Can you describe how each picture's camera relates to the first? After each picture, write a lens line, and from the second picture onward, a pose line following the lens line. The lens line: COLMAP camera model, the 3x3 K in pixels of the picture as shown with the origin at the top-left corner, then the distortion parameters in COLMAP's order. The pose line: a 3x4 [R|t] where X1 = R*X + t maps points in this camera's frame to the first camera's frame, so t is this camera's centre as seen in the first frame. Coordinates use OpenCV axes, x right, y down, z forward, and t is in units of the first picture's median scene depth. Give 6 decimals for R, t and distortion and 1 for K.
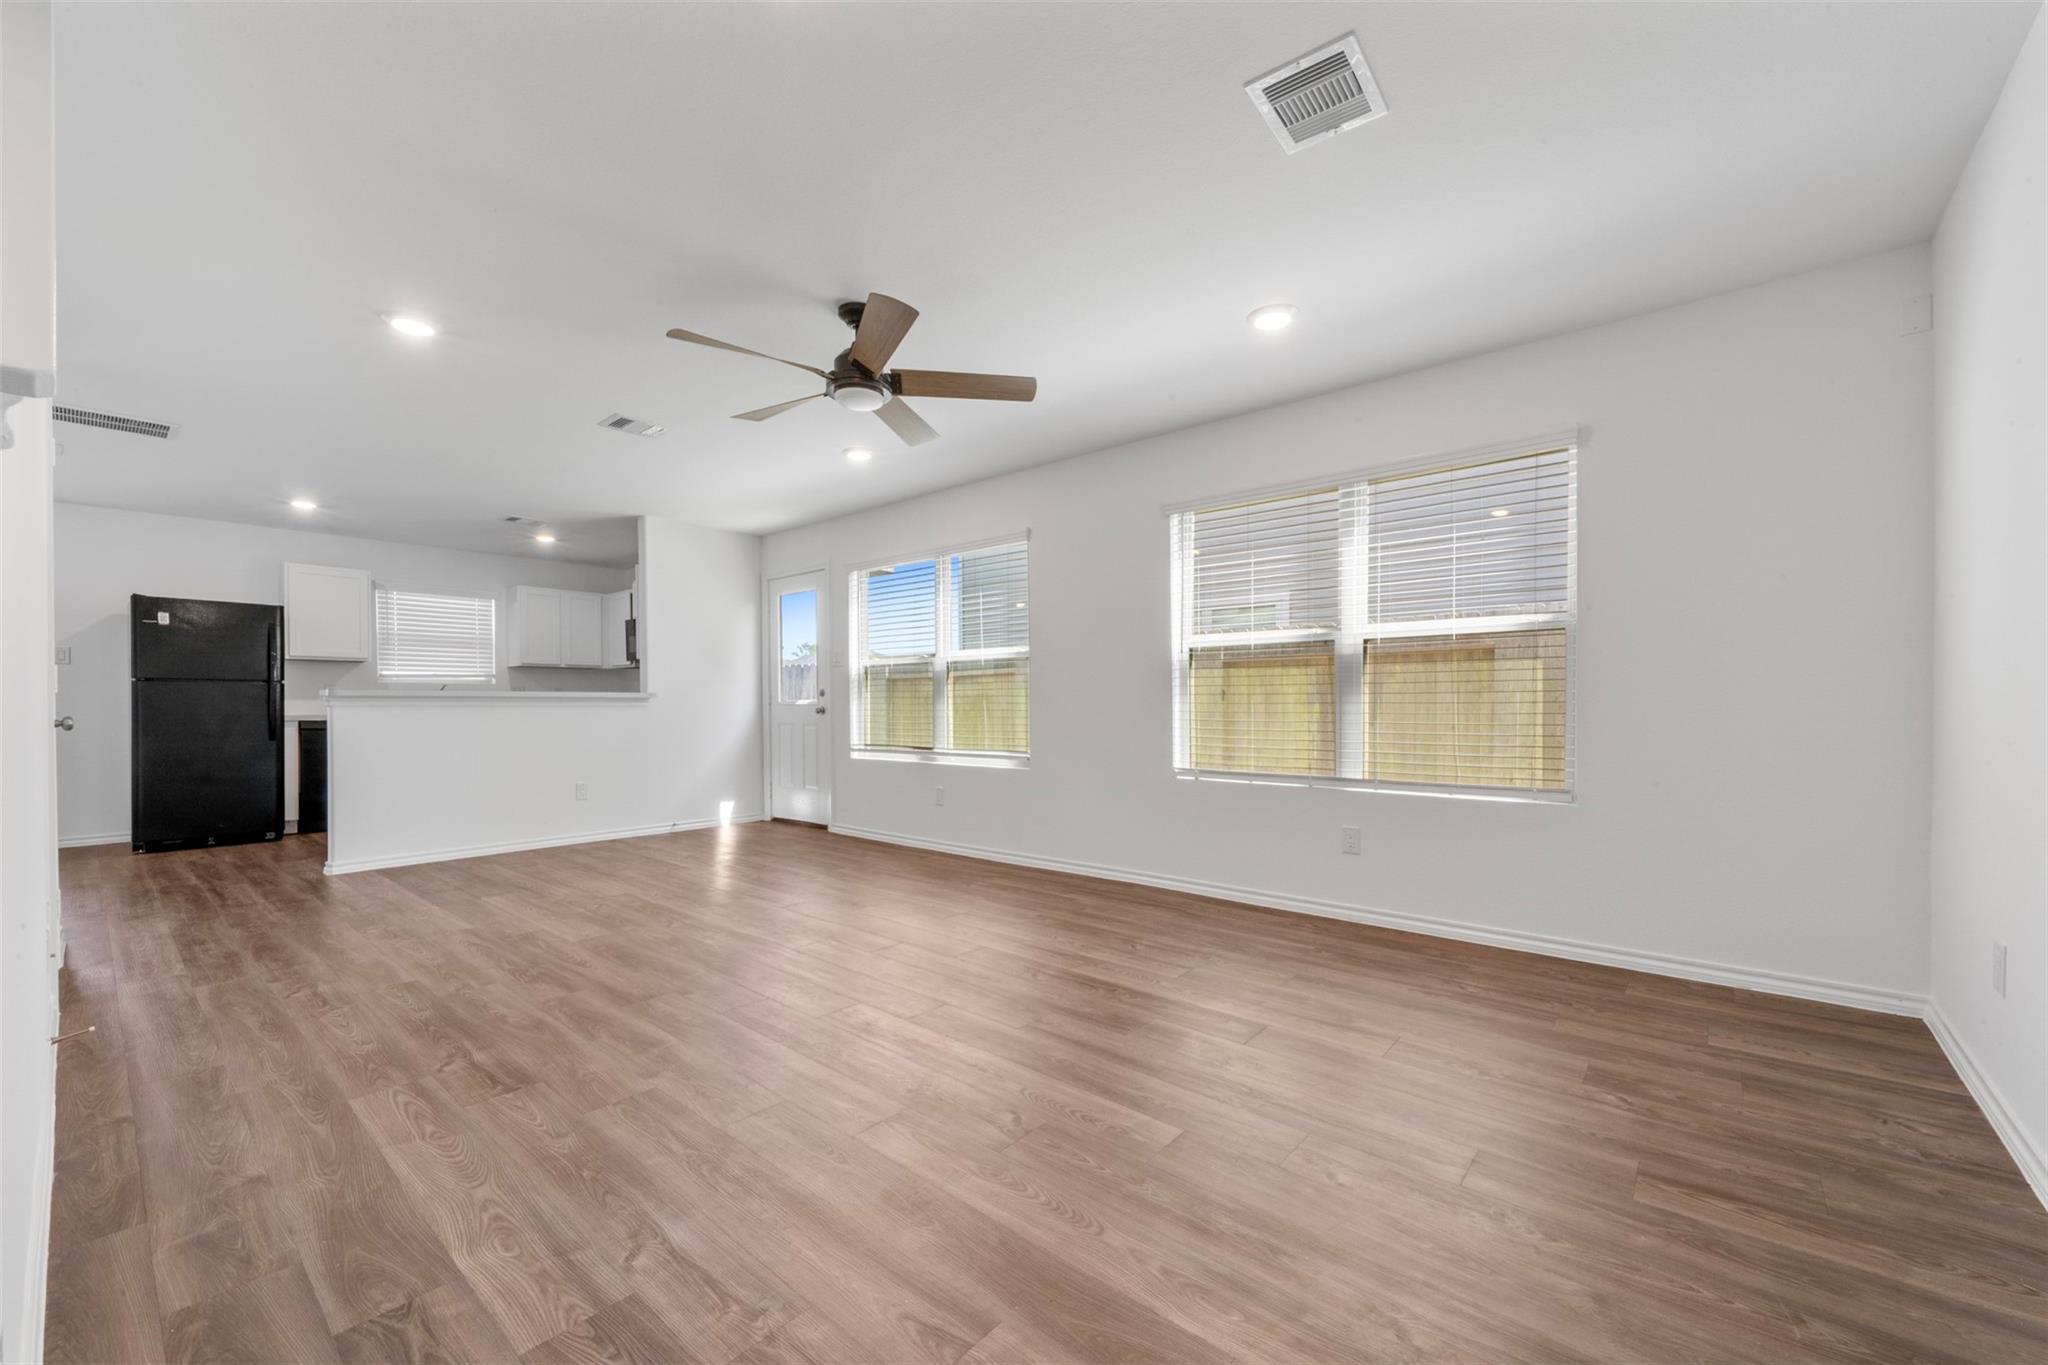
lens RADIAL K [[809.5, 0, 1024.6], [0, 809.5, 703.1], [0, 0, 1]] dist [-0.000261, -0.000042]
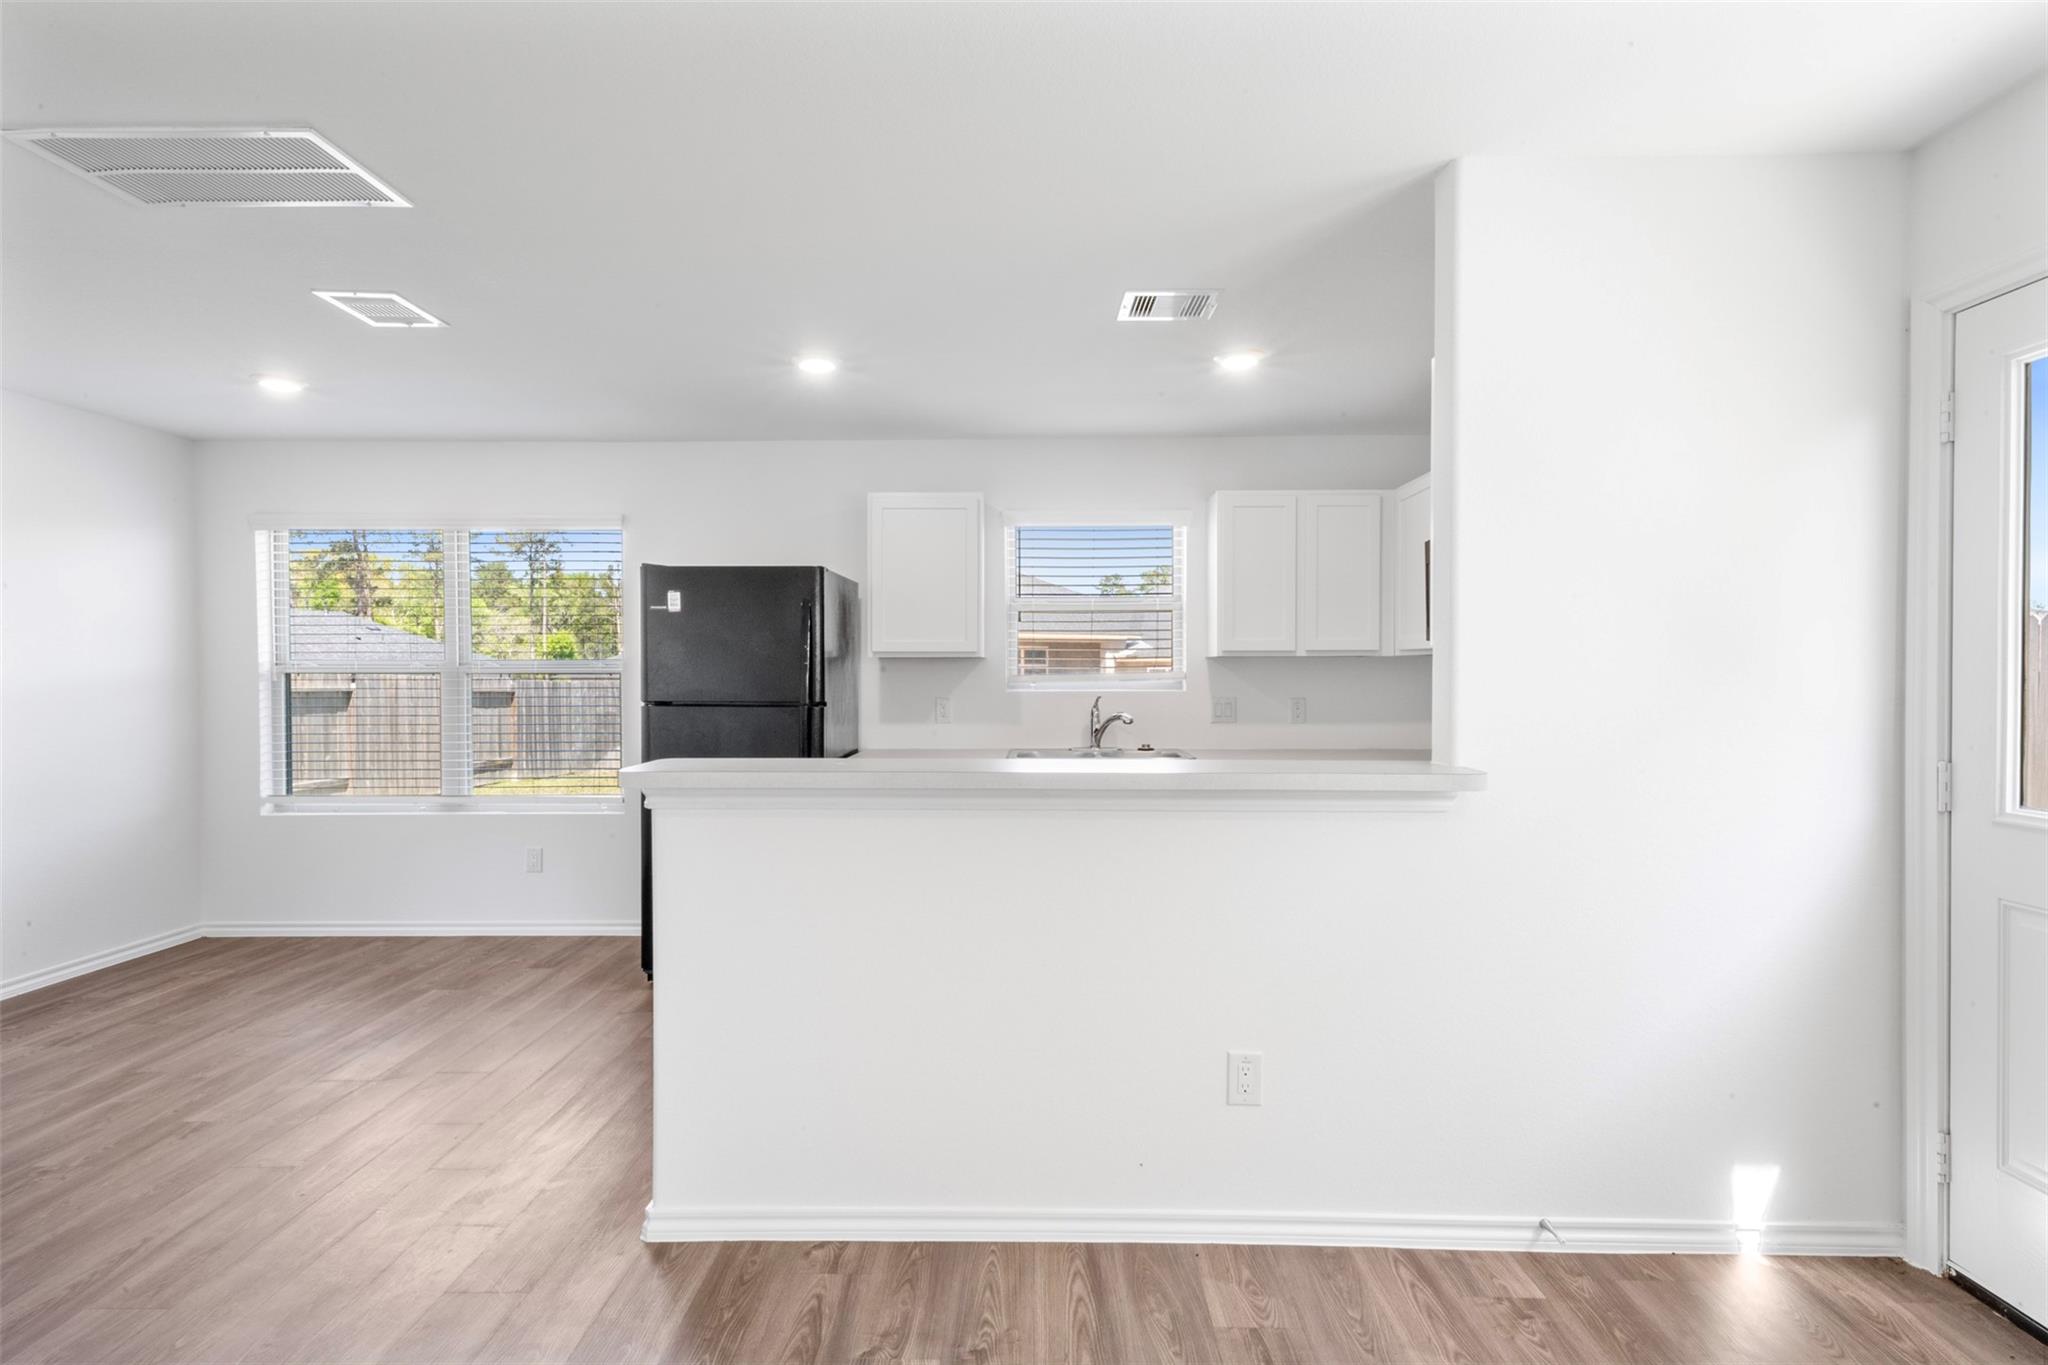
lens RADIAL K [[1032.6, 0, 1024.0], [0, 1032.6, 682.5], [0, 0, 1]] dist [-0.039524, -0.000510]
pose [[0.641888, 0.005754, -0.766777, -0.268655], [0.005867, 0.999906, 0.012415, -0.044707], [0.766776, -0.012468, 0.641793, 0.600932]]
